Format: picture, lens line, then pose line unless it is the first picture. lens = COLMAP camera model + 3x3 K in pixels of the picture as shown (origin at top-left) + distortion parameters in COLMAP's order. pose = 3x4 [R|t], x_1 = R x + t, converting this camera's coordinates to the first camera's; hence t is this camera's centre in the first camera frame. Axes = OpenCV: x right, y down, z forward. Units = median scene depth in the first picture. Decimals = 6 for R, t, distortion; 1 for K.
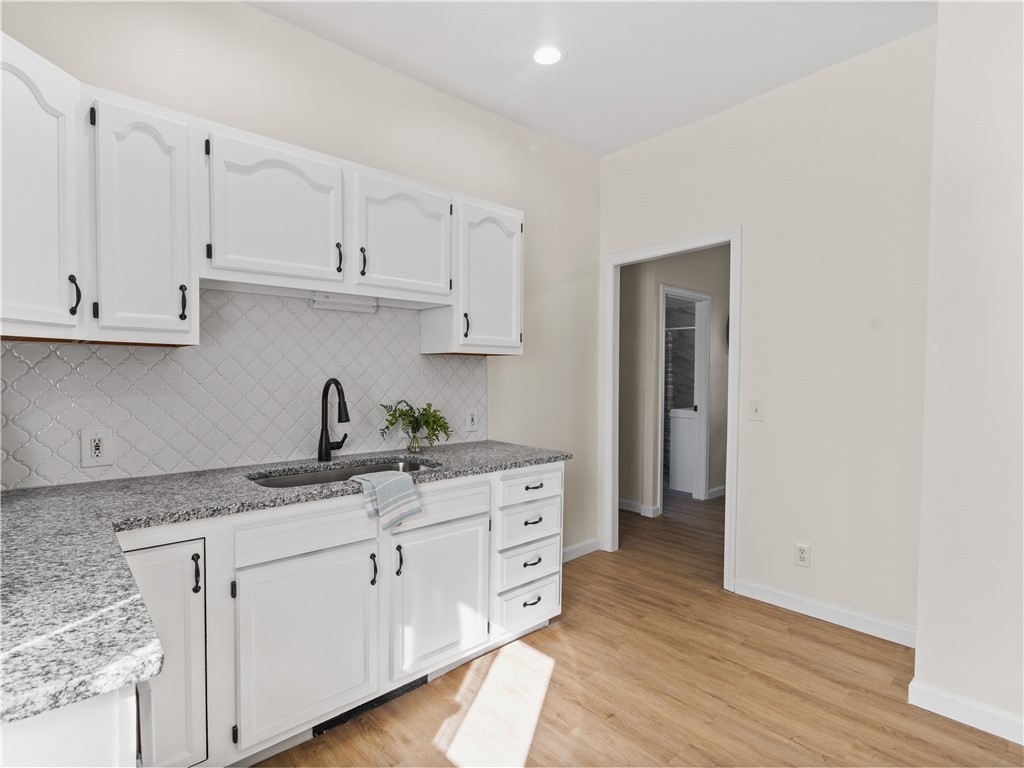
lens RADIAL K [[513.9, 0, 506.6], [0, 513.9, 386.7], [0, 0, 1]] dist [-0.013097, 0.002271]
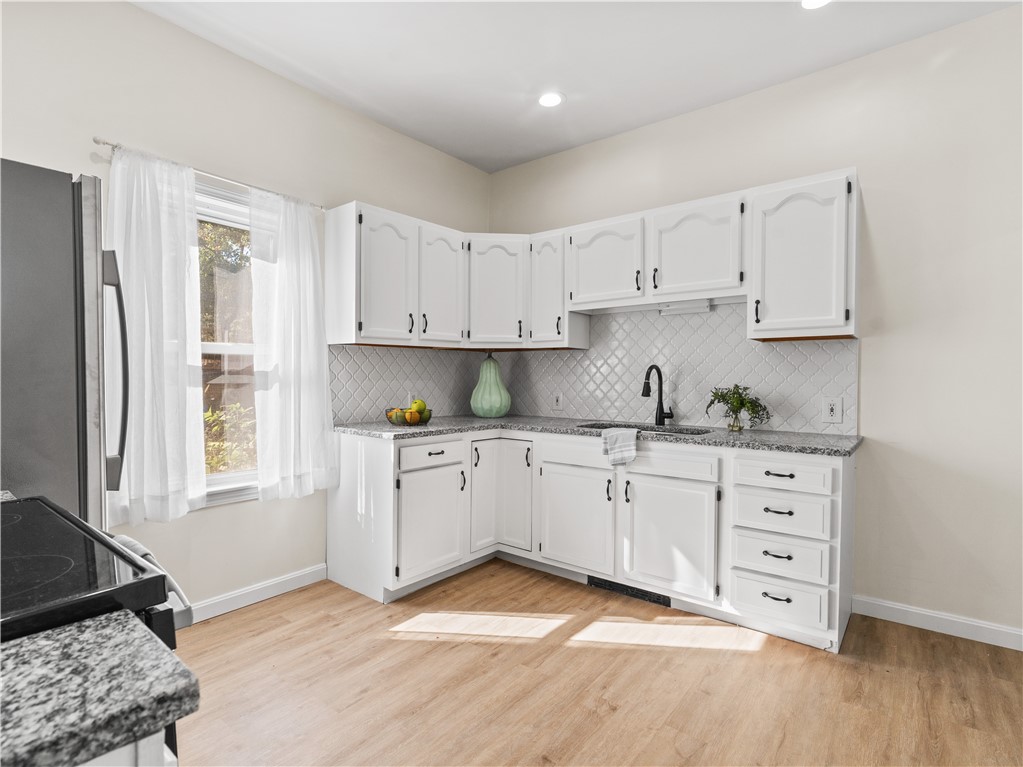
lens RADIAL K [[513.4, 0, 506.1], [0, 513.4, 381.3], [0, 0, 1]] dist [-0.013097, 0.002271]
pose [[0.167621, 0.000660, -0.985851, 0.906741], [-0.030588, 0.999522, -0.004532, 0.043736], [0.985377, 0.030915, 0.167561, 0.349278]]
